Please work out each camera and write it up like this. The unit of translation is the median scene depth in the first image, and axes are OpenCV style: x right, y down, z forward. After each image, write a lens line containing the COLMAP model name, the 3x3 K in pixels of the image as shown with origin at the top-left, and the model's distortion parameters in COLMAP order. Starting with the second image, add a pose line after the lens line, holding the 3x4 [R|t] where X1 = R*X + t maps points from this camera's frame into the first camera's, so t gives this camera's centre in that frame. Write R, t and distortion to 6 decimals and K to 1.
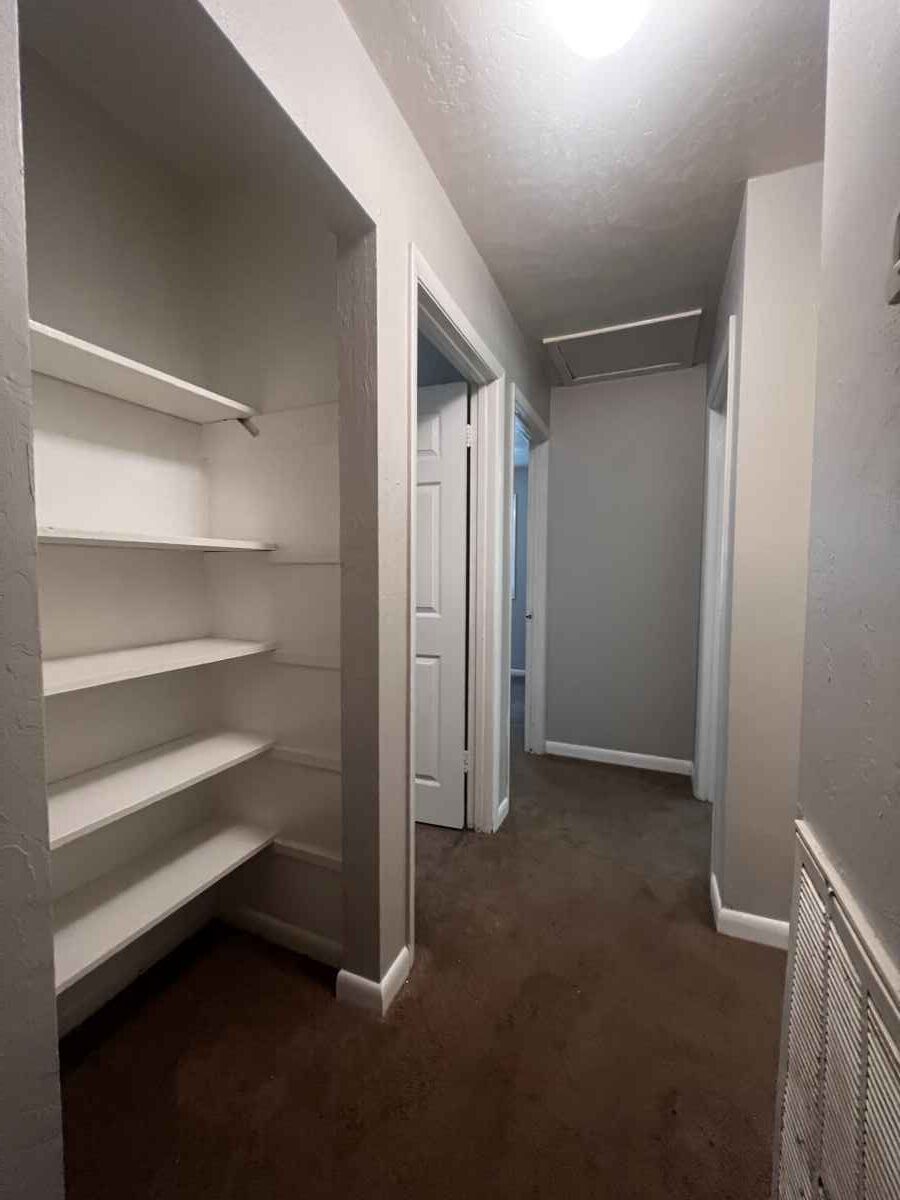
lens RADIAL K [[484.7, 0, 448.3], [0, 484.7, 596.1], [0, 0, 1]] dist [-0.009499, -0.000316]
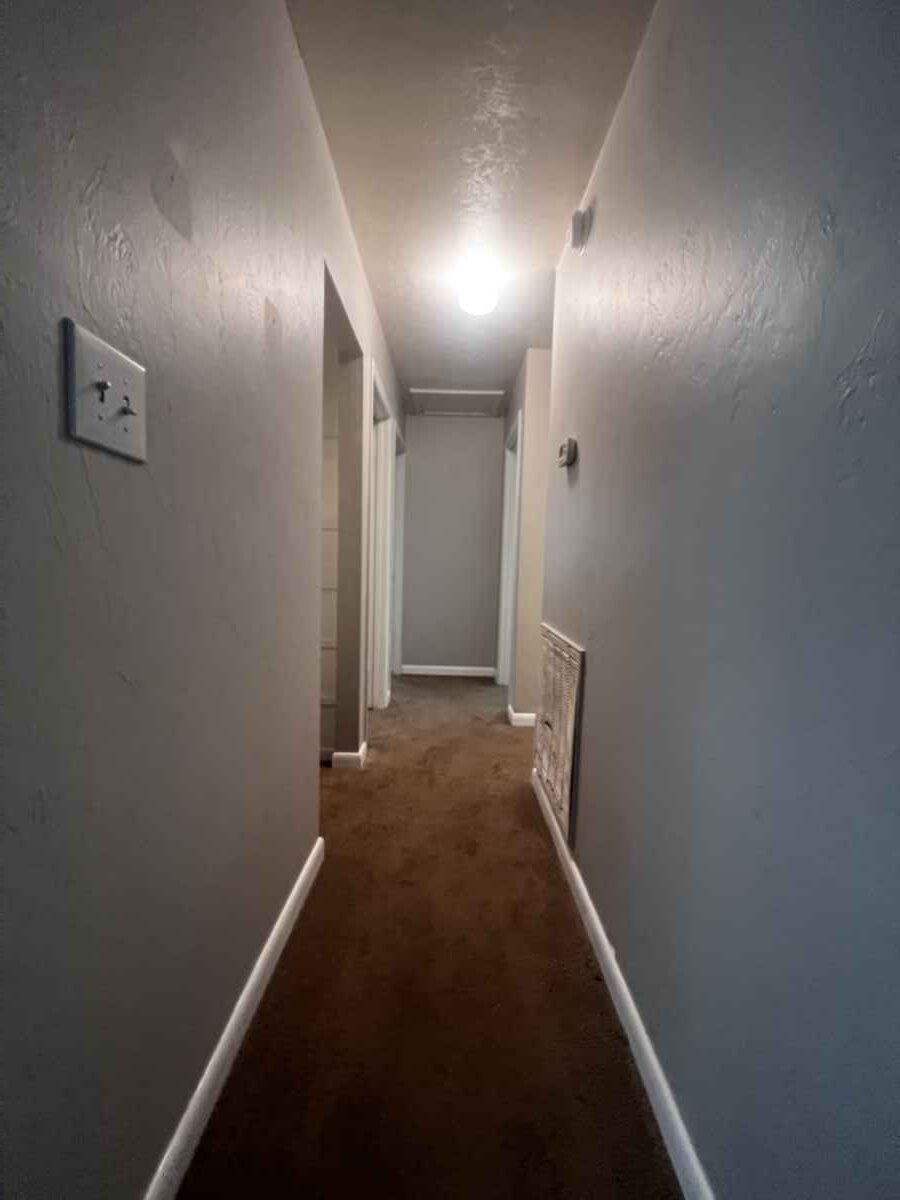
lens RADIAL K [[481.6, 0, 447.7], [0, 481.6, 599.4], [0, 0, 1]] dist [0.000710, 0.000371]
pose [[0.923886, -0.017273, 0.382278, -0.315761], [0.001699, 0.999156, 0.041040, 0.072054], [-0.382664, -0.037266, 0.923136, -0.515934]]
